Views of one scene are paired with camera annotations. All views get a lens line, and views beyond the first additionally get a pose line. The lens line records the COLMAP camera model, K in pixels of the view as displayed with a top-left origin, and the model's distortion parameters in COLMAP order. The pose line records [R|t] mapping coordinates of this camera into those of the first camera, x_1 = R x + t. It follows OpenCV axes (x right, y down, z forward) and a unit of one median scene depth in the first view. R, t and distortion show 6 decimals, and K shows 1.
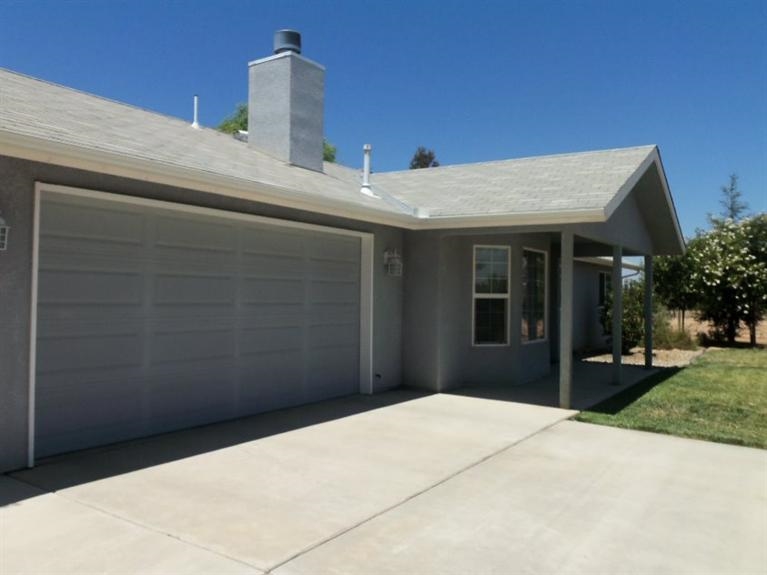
lens RADIAL K [[634.9, 0, 382.5], [0, 634.9, 286.6], [0, 0, 1]] dist [0.017228, 0.006258]
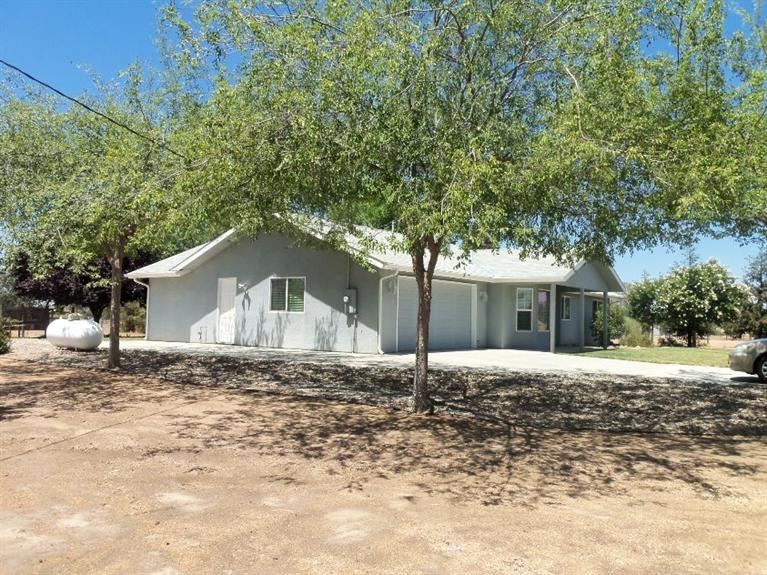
lens RADIAL K [[634.9, 0, 384.8], [0, 634.9, 288.5], [0, 0, 1]] dist [0.017228, 0.006258]
pose [[0.997955, 0.008671, -0.063333, -0.096542], [-0.010835, 0.999366, -0.033903, 0.010031], [0.062999, 0.034520, 0.997416, -0.683190]]
